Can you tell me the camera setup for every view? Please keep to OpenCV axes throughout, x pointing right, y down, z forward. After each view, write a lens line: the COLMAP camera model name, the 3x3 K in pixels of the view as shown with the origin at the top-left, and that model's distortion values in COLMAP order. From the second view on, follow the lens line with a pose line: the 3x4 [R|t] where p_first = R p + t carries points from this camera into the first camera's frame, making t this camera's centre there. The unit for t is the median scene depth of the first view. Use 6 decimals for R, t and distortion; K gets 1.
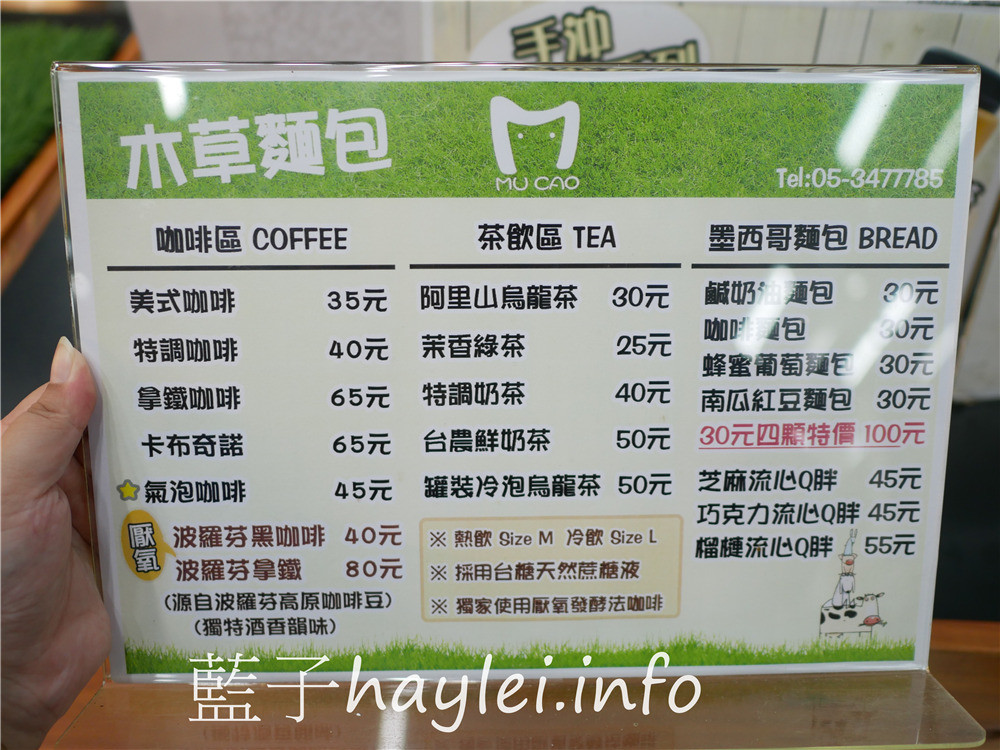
lens RADIAL K [[861.3, 0, 500.0], [0, 861.3, 375.0], [0, 0, 1]] dist [-0.029000, 0.015276]
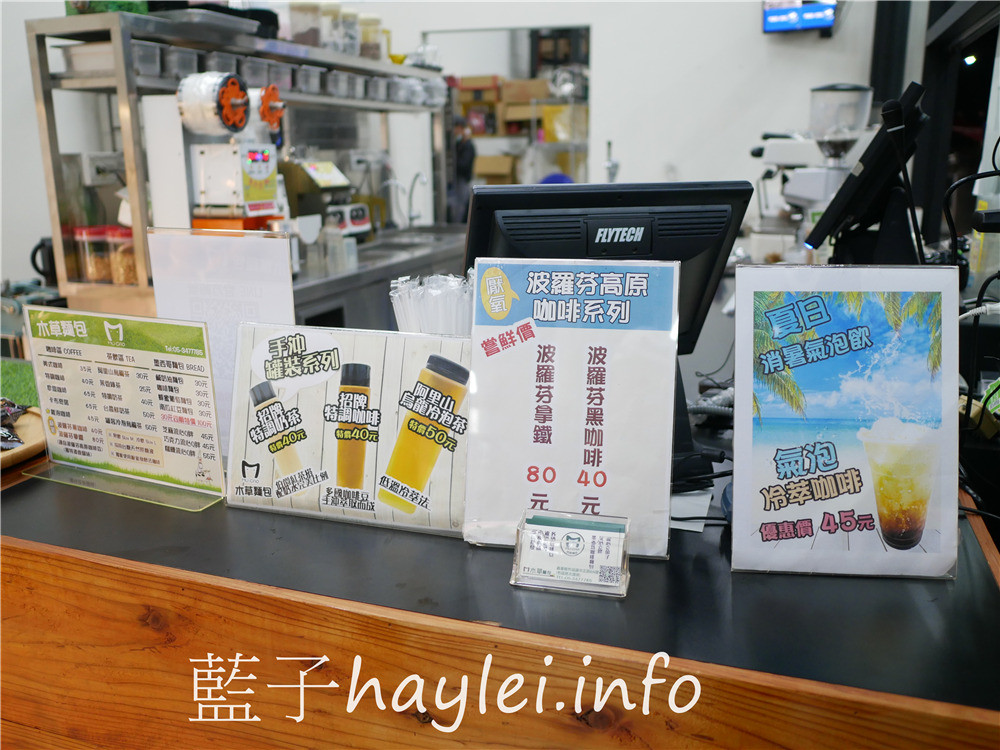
lens RADIAL K [[861.3, 0, 500.0], [0, 861.3, 375.0], [0, 0, 1]] dist [-0.029000, 0.015276]
pose [[0.904494, 0.111888, -0.411547, 2.908395], [-0.070731, 0.990964, 0.113963, -0.593414], [0.420579, -0.073970, 0.904235, -1.566190]]
